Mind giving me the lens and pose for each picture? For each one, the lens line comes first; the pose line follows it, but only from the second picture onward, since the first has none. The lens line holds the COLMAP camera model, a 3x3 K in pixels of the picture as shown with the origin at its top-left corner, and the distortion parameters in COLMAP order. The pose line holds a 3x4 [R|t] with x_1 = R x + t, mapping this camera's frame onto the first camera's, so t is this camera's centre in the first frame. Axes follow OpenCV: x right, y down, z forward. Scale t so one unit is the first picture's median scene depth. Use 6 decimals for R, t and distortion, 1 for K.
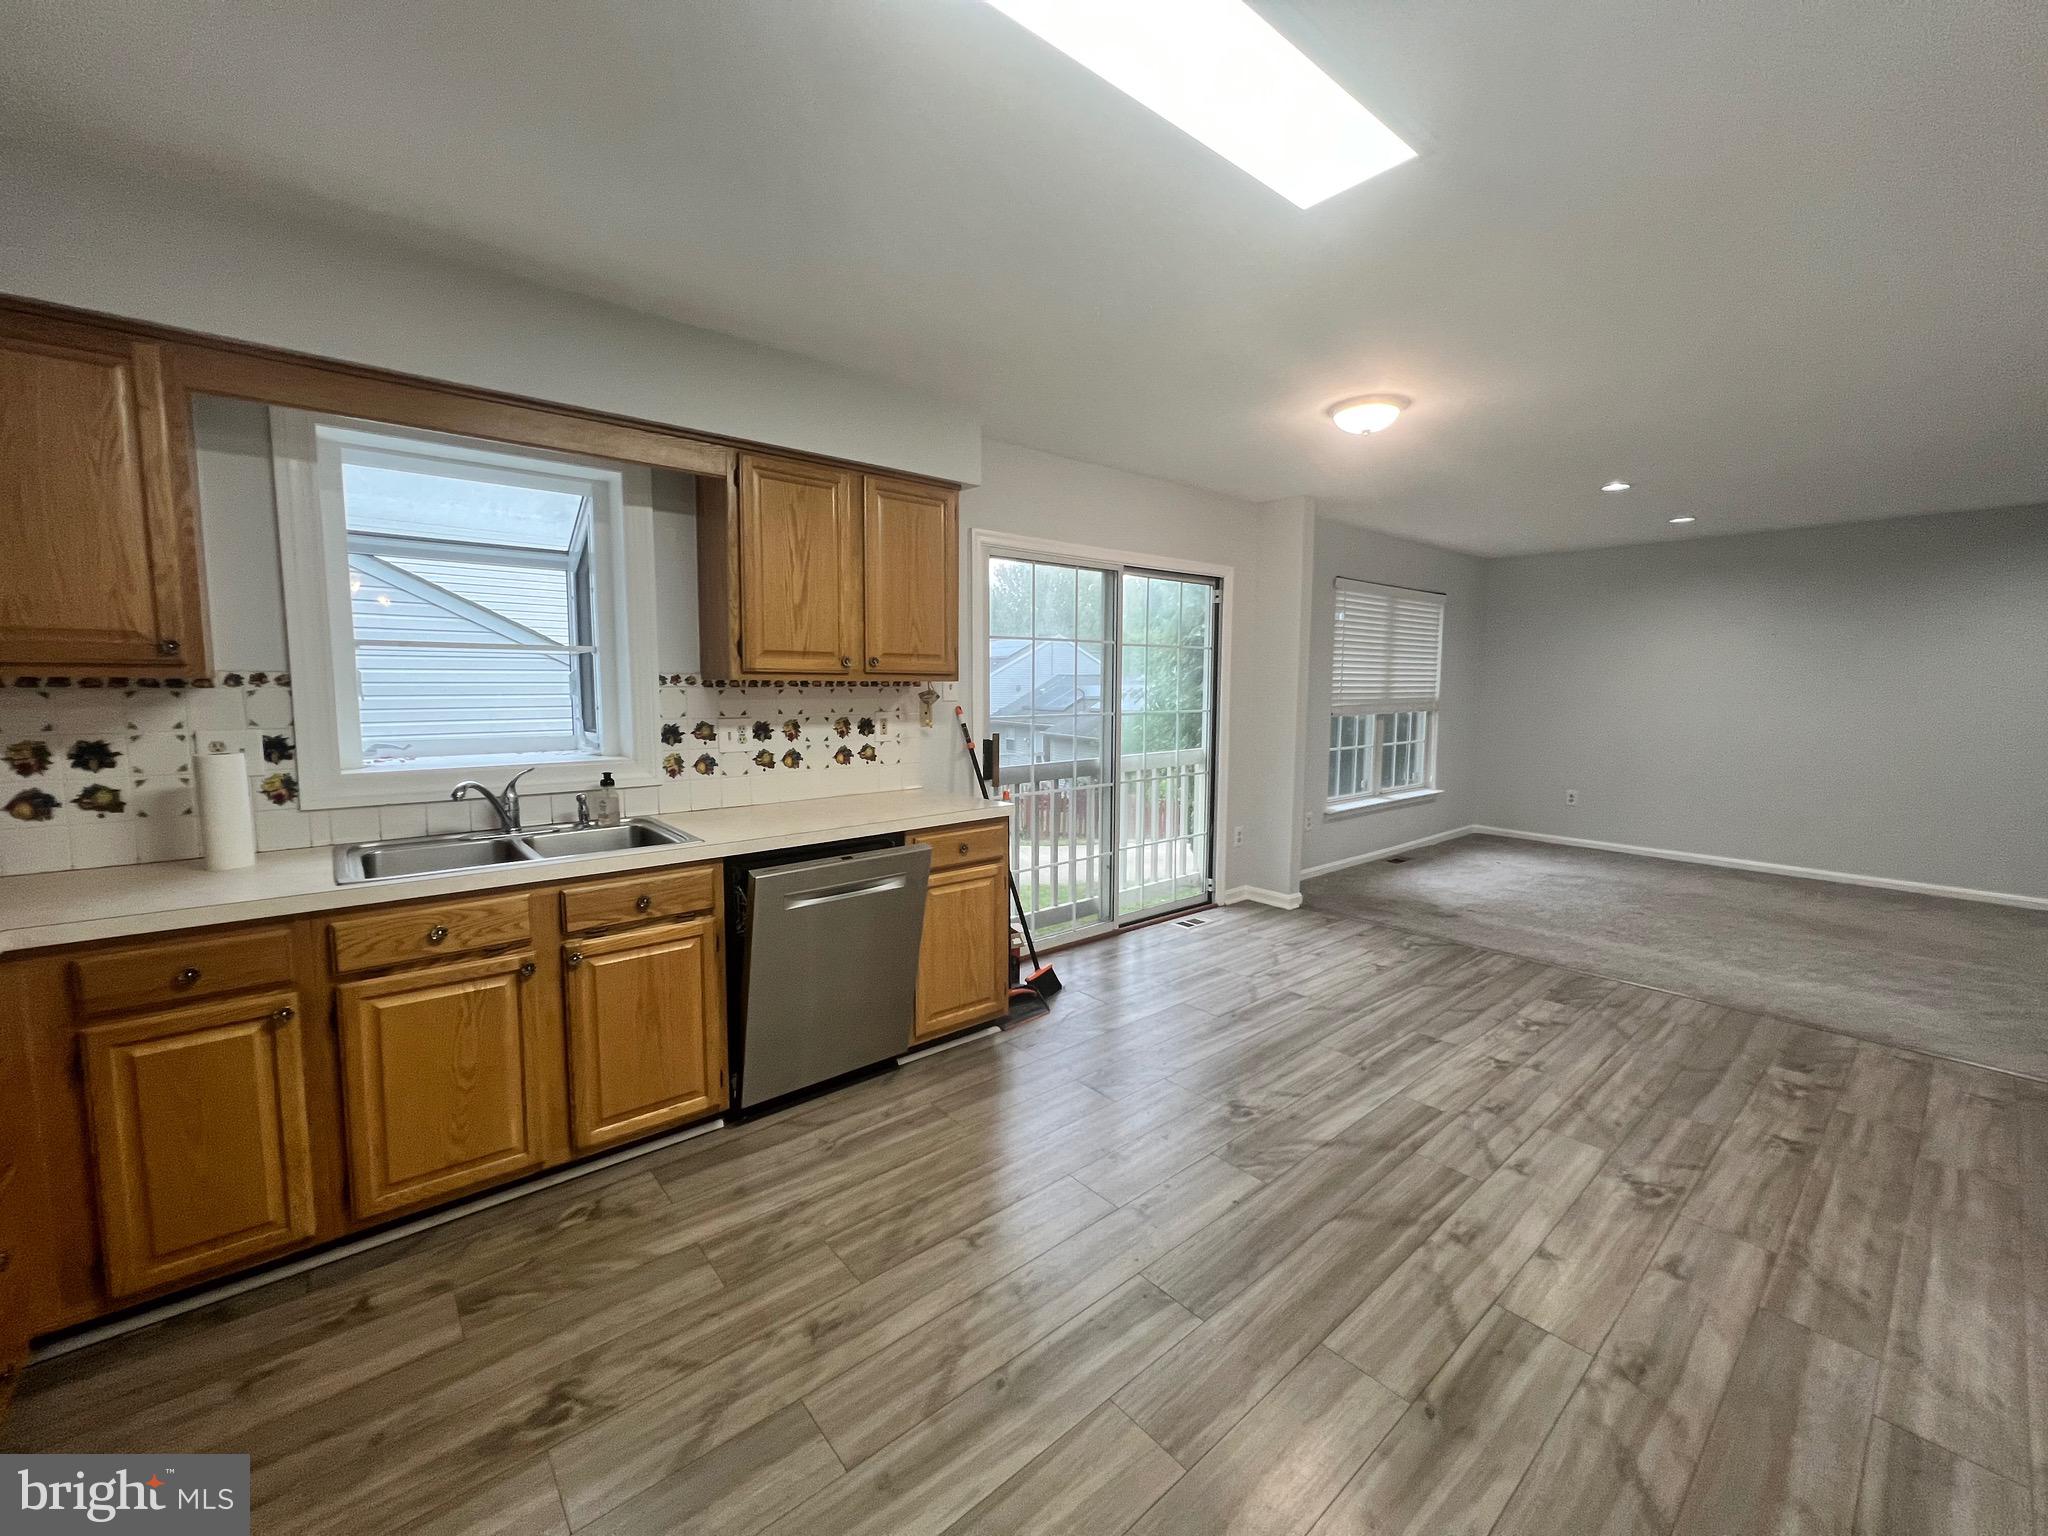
lens RADIAL K [[821.7, 0, 1020.0], [0, 821.7, 757.0], [0, 0, 1]] dist [-0.001792, -0.000918]
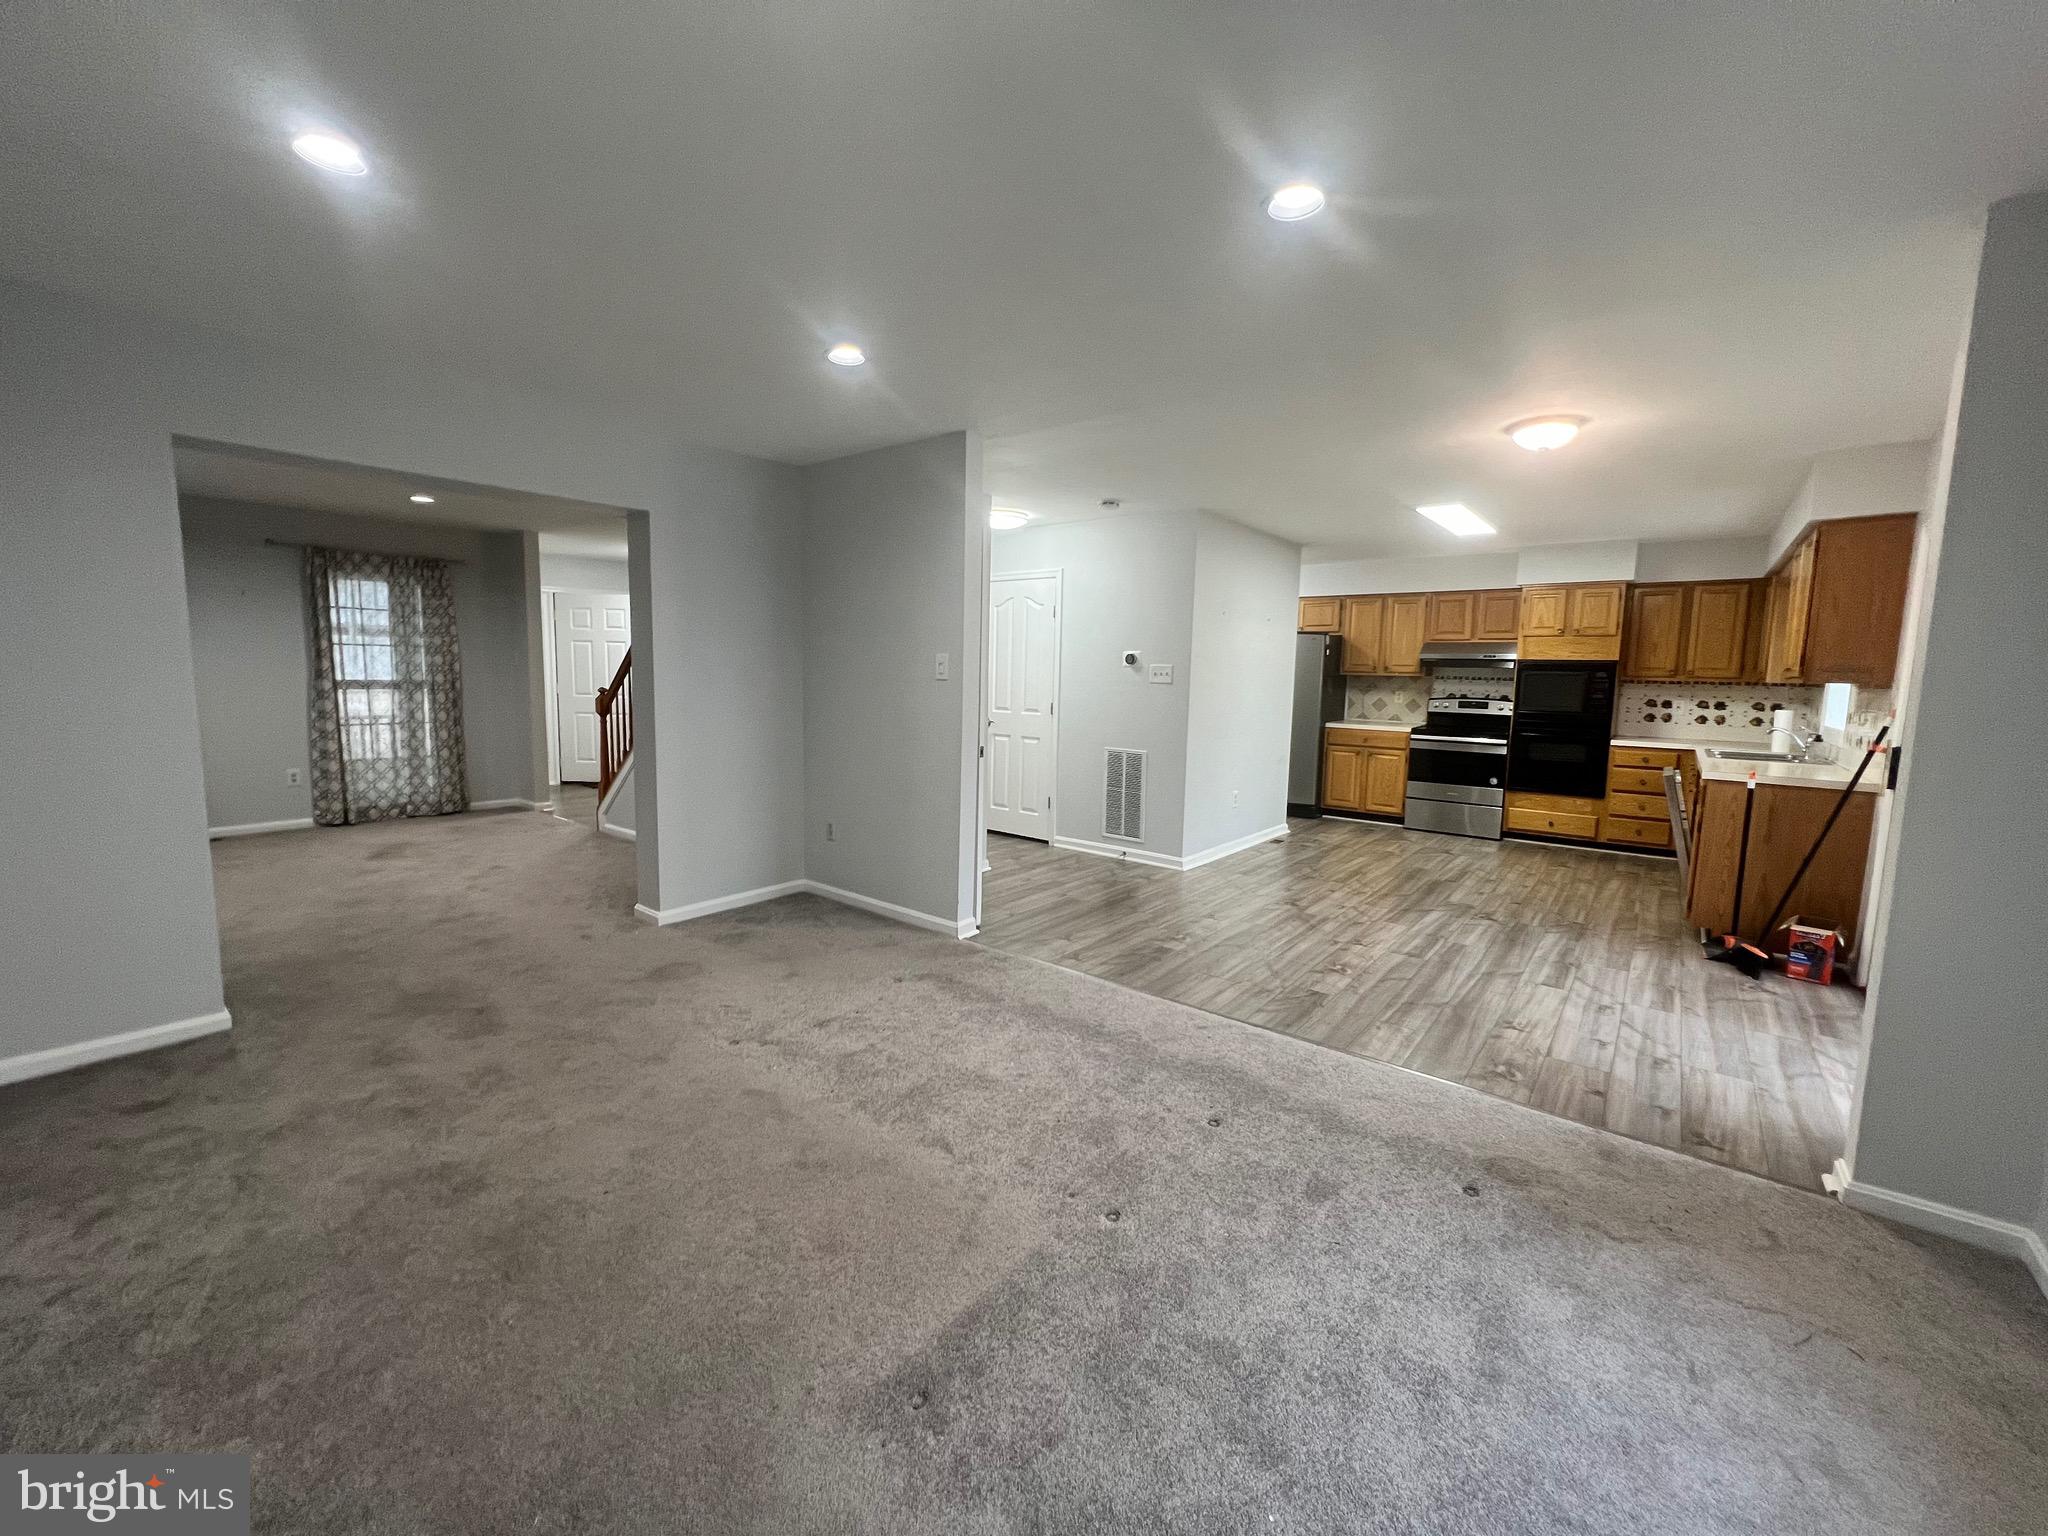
lens RADIAL K [[821.7, 0, 1022.0], [0, 821.7, 765.5], [0, 0, 1]] dist [-0.001792, -0.000918]
pose [[-0.980371, -0.001300, -0.197158, 1.376678], [-0.042195, 0.978193, 0.203365, -0.181250], [0.192595, 0.207692, -0.959047, 2.095160]]
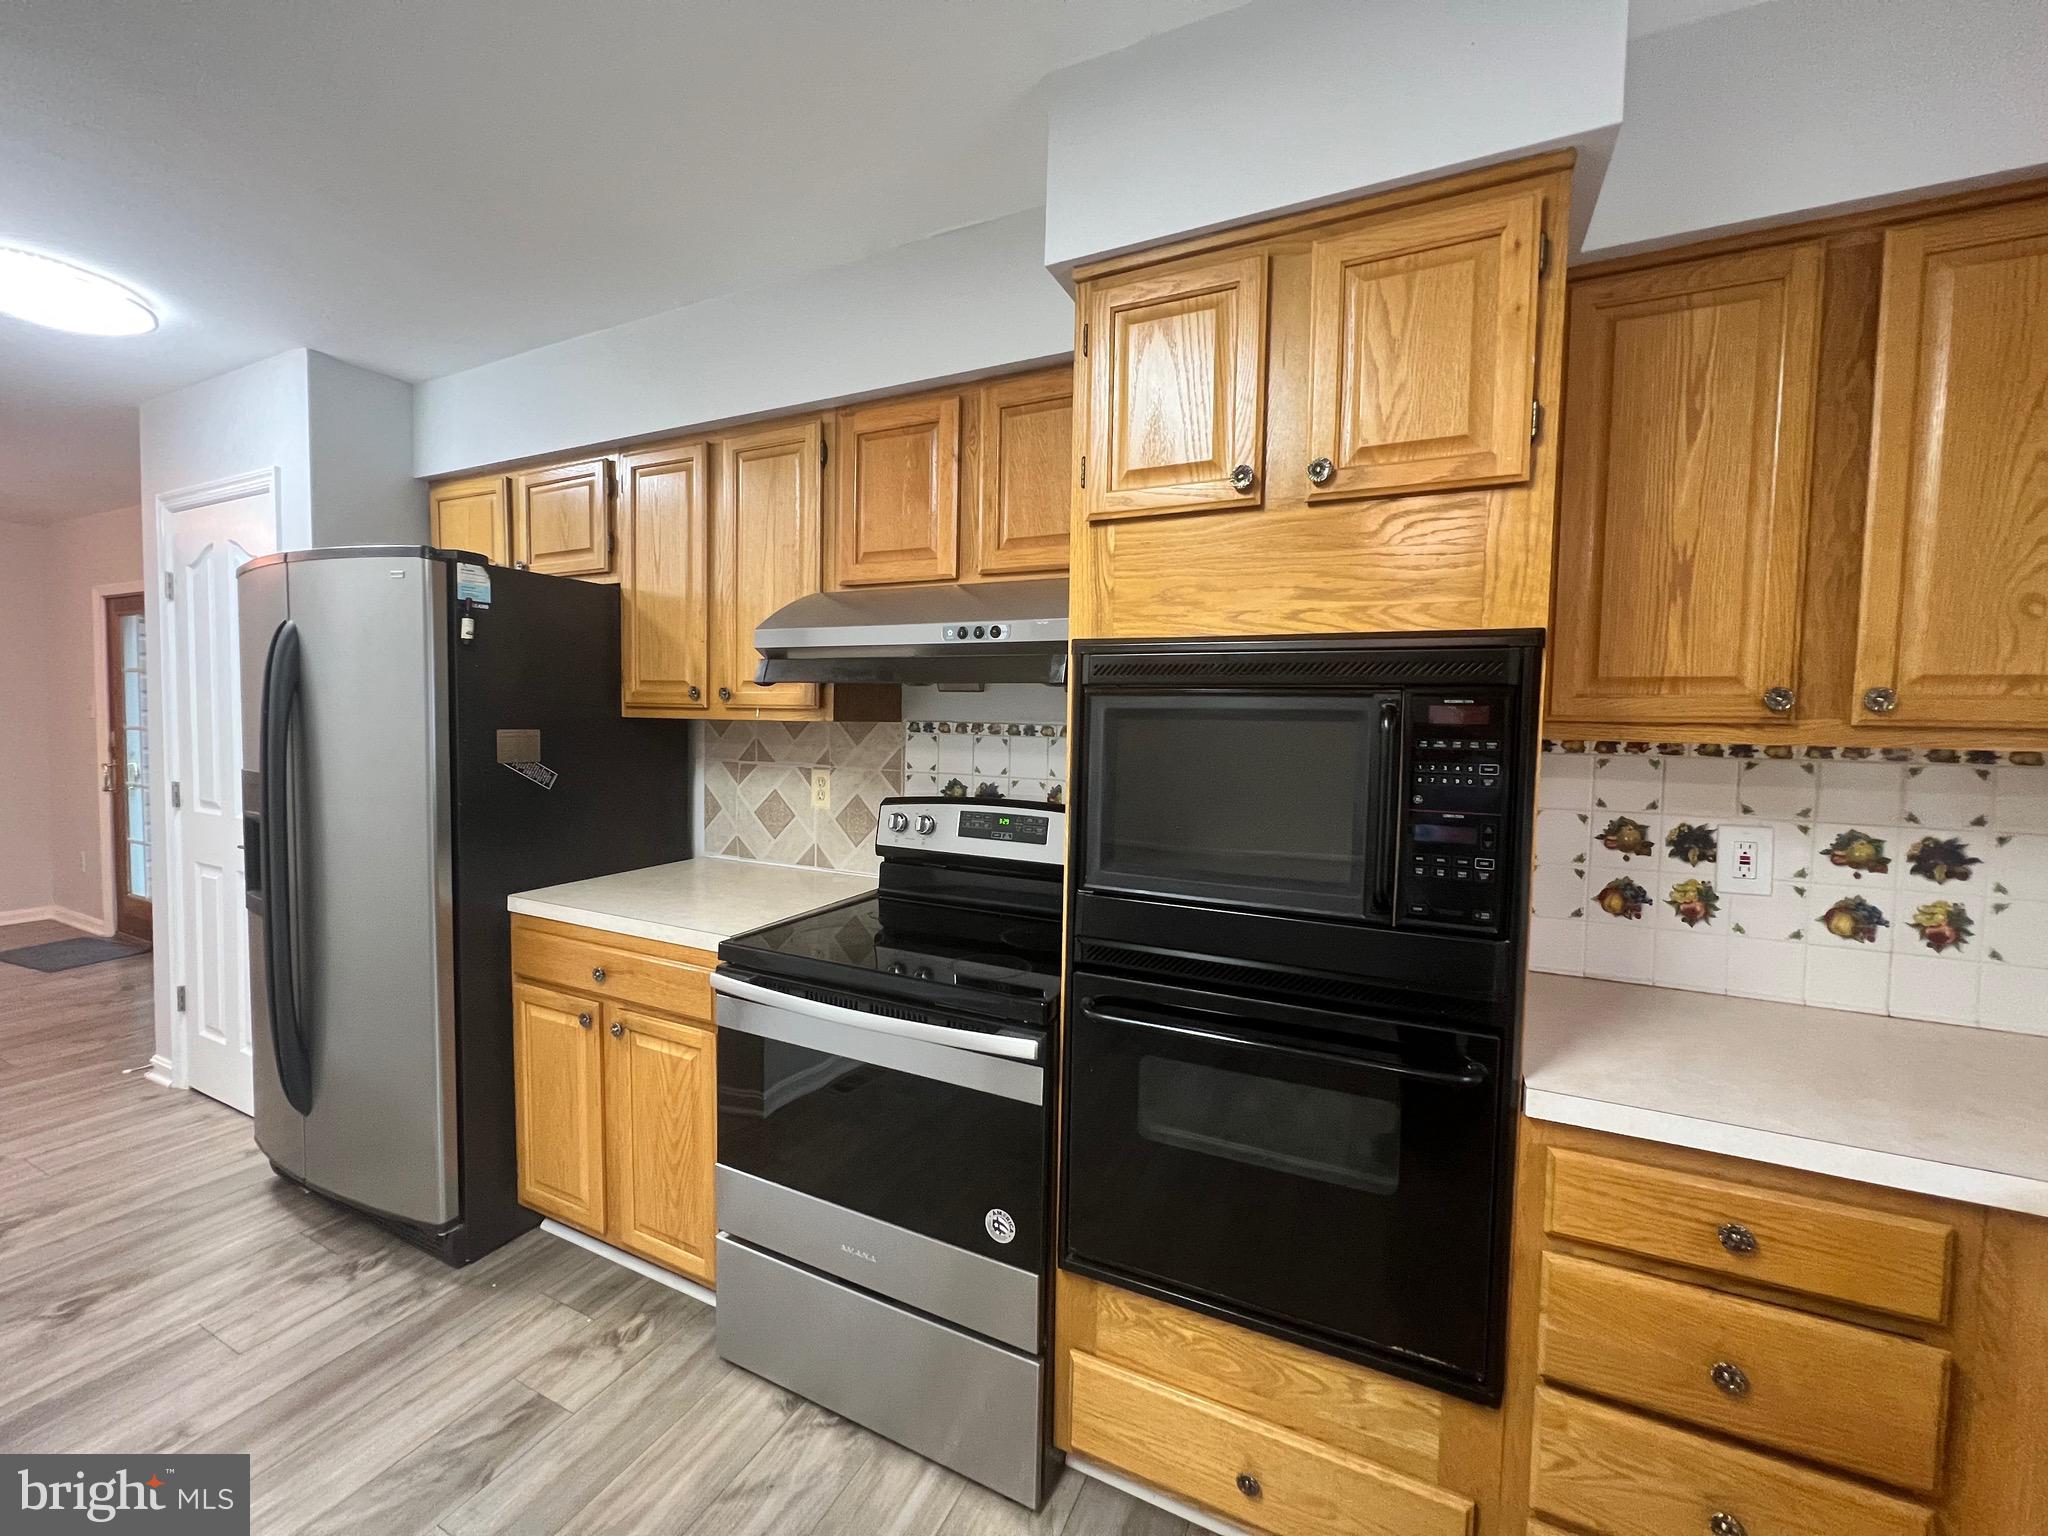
lens RADIAL K [[821.7, 0, 1019.4], [0, 821.7, 759.1], [0, 0, 1]] dist [-0.001792, -0.000918]
pose [[-0.914502, -0.004328, -0.404559, -0.154079], [-0.061571, 0.989784, 0.128593, -0.059418], [0.399870, 0.142508, -0.905426, 0.583674]]
